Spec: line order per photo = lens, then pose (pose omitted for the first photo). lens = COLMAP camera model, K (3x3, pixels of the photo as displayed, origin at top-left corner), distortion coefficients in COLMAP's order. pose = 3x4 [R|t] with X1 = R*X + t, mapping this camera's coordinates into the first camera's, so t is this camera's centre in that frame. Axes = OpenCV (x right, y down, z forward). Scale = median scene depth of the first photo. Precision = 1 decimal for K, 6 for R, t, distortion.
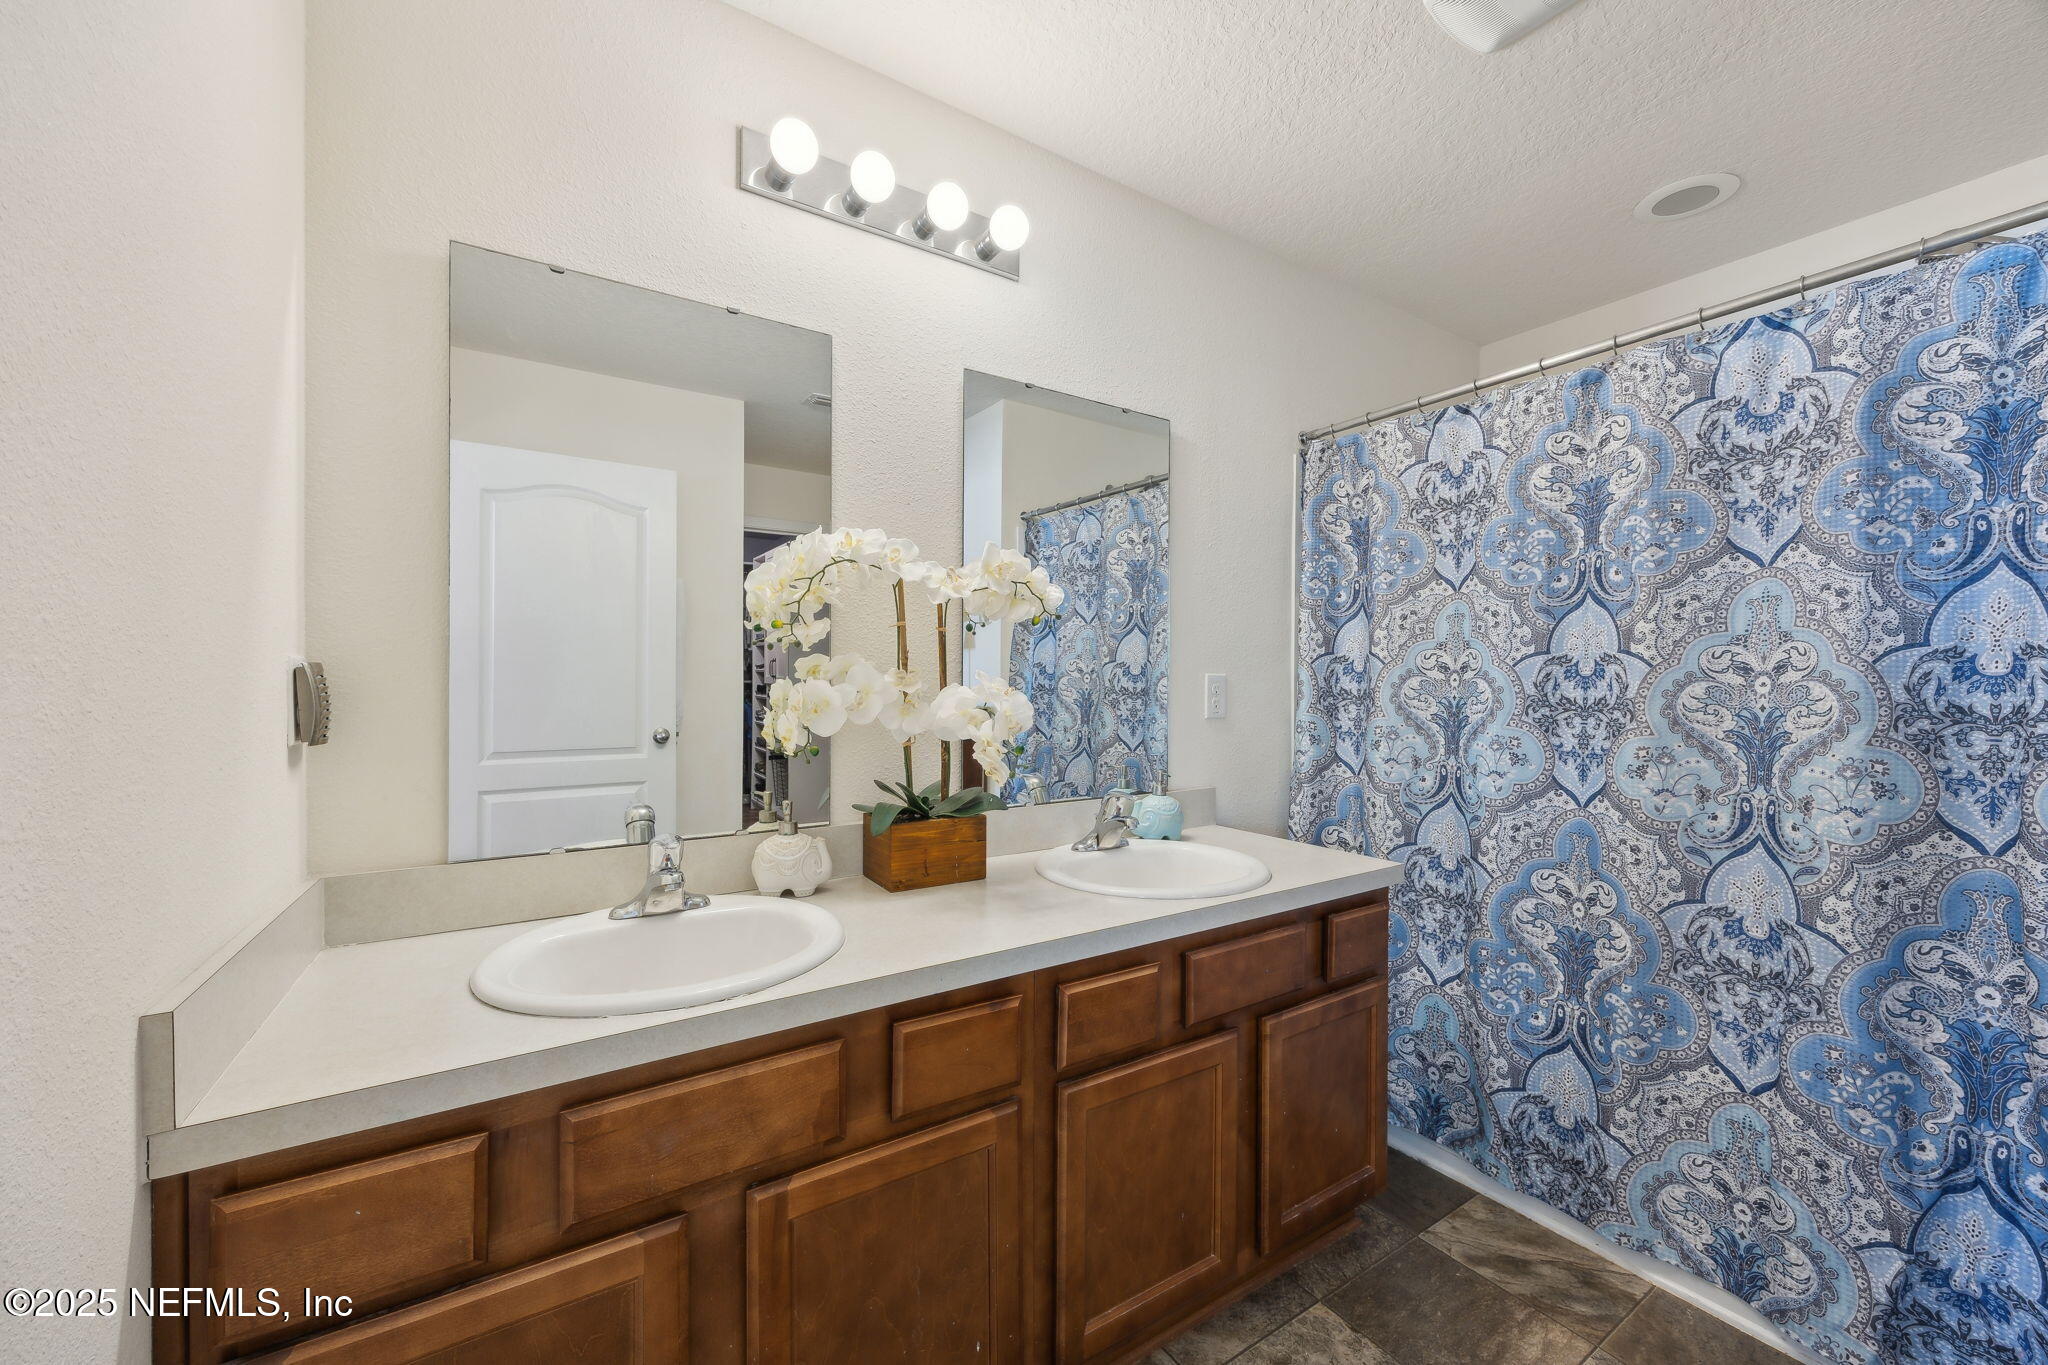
lens RADIAL K [[778.1, 0, 1018.6], [0, 778.1, 688.7], [0, 0, 1]] dist [-0.009821, 0.000202]
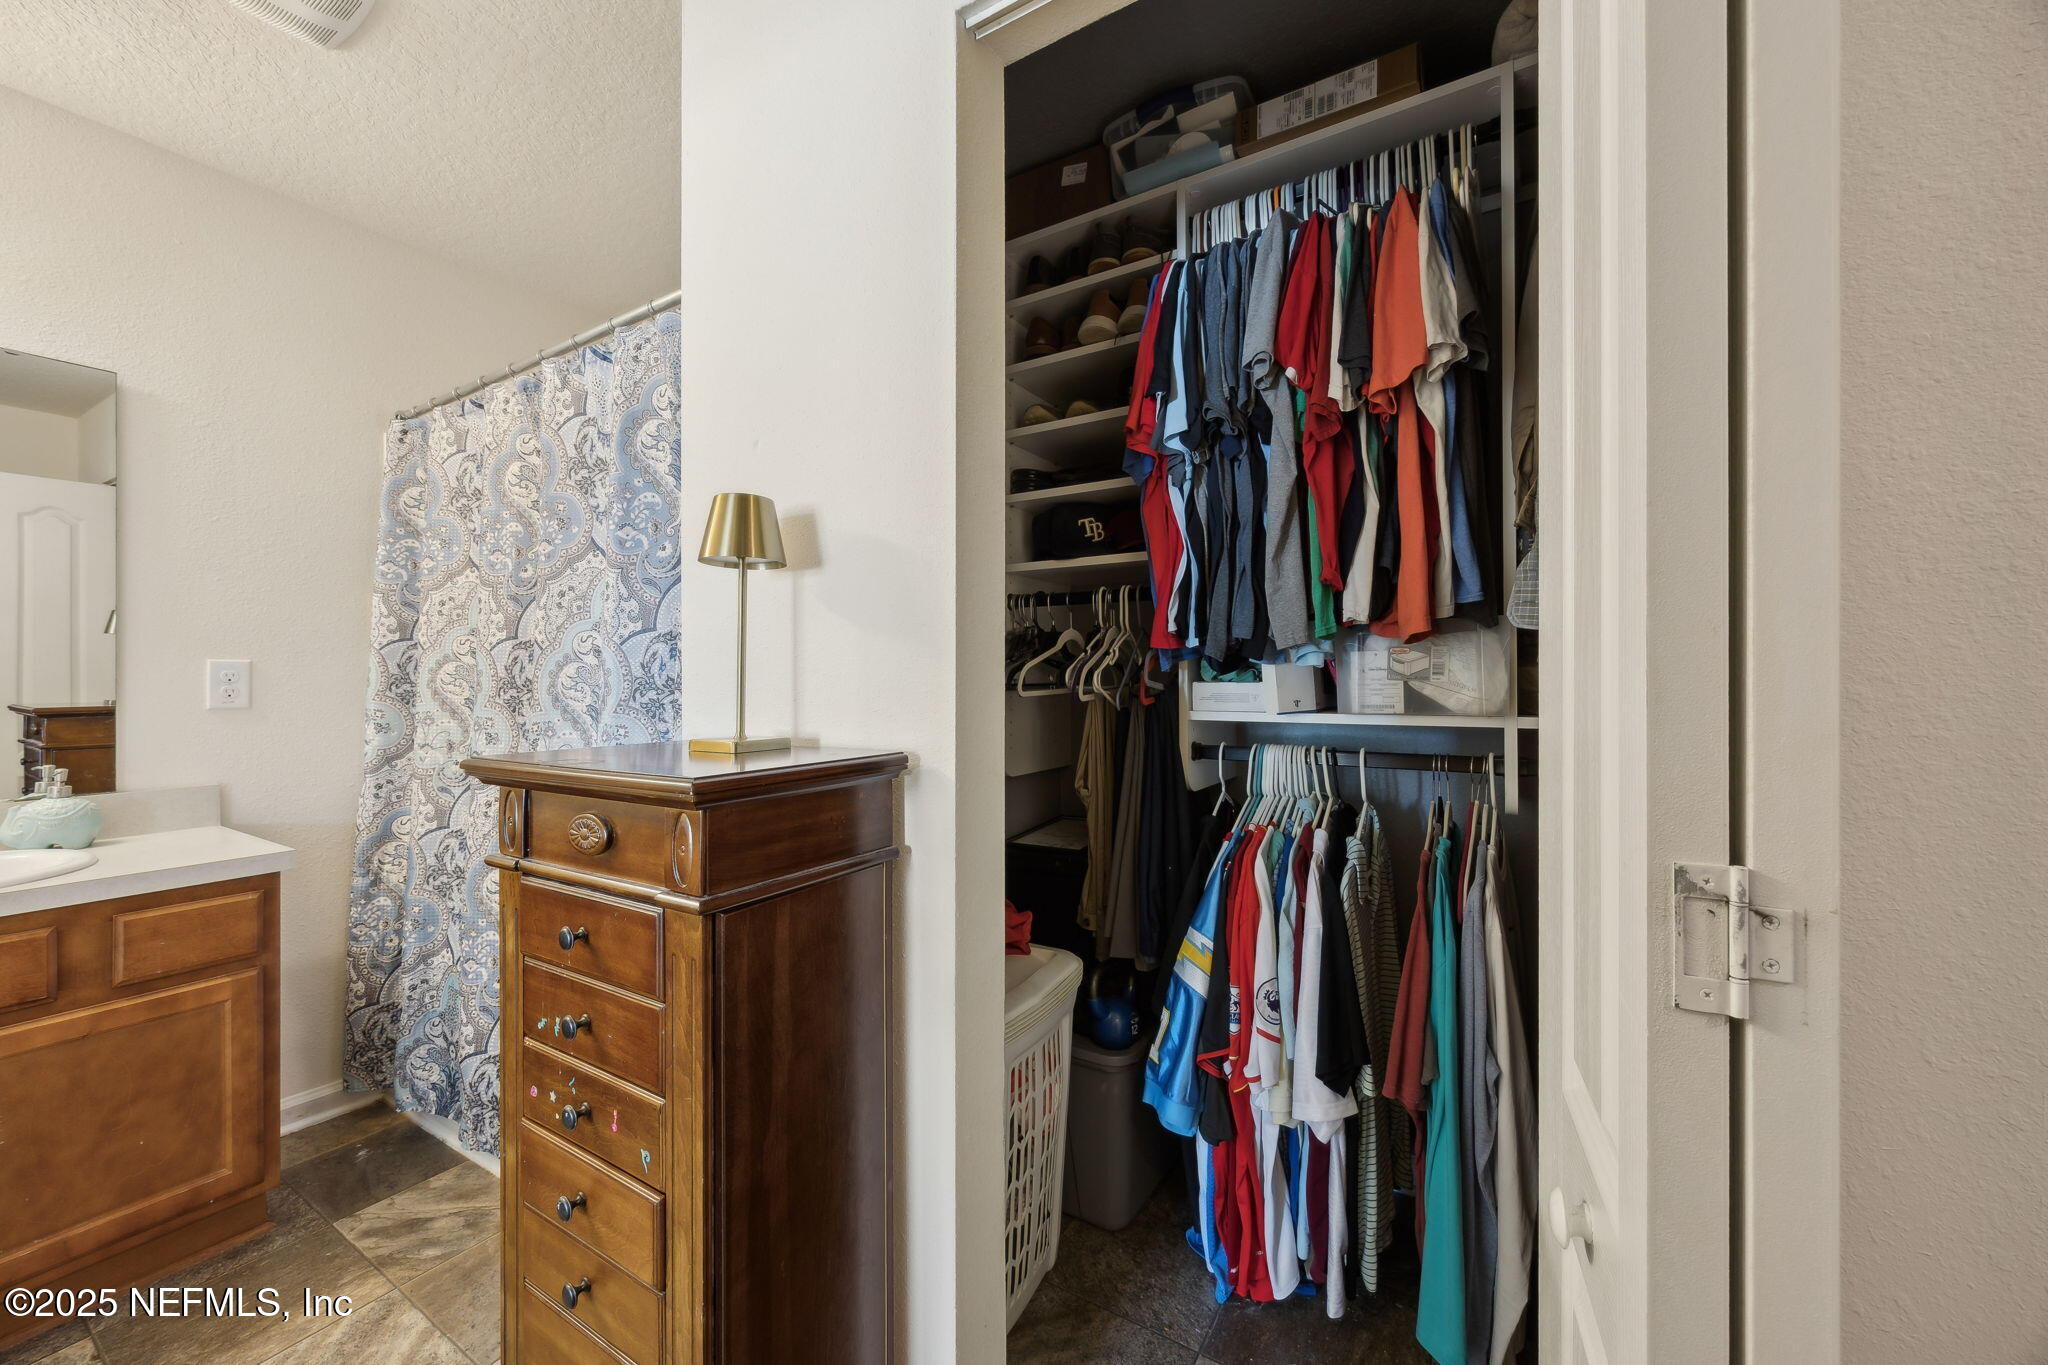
lens RADIAL K [[778.1, 0, 1024.1], [0, 778.1, 674.8], [0, 0, 1]] dist [-0.009821, 0.000202]
pose [[0.898104, -0.014296, 0.439551, 0.786357], [0.018295, 0.999821, -0.004864, 0.021256], [-0.439403, 0.012410, 0.898204, -0.252443]]
